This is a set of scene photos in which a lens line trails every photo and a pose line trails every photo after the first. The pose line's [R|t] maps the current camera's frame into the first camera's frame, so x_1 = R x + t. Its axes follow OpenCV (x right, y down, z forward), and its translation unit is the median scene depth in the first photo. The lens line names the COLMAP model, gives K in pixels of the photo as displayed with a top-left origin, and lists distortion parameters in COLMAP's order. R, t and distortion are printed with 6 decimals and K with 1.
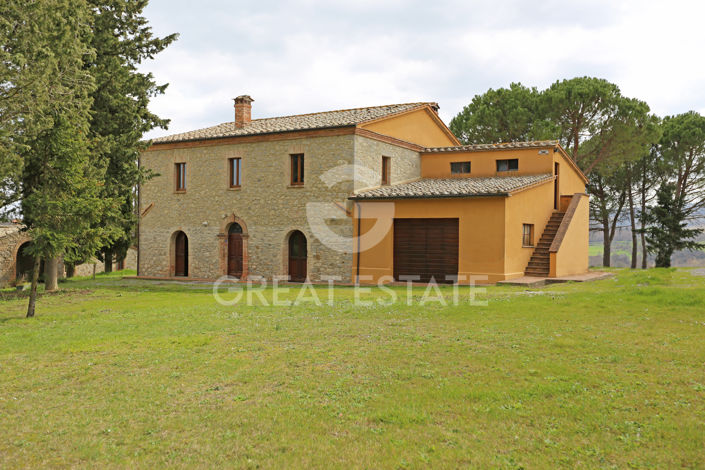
lens RADIAL K [[703.1, 0, 352.5], [0, 703.1, 238.1], [0, 0, 1]] dist [0.002485, 0.000000]
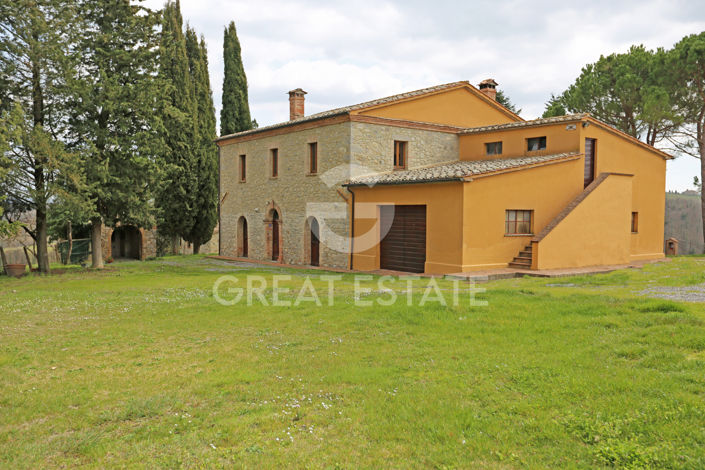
lens RADIAL K [[655.6, 0, 352.5], [0, 655.6, 230.9], [0, 0, 1]] dist [0.054169, 0.000000]
pose [[0.916565, 0.007545, -0.399815, 0.341552], [0.001982, 0.999724, 0.023411, -0.011712], [0.399881, -0.022250, 0.916297, 0.124559]]
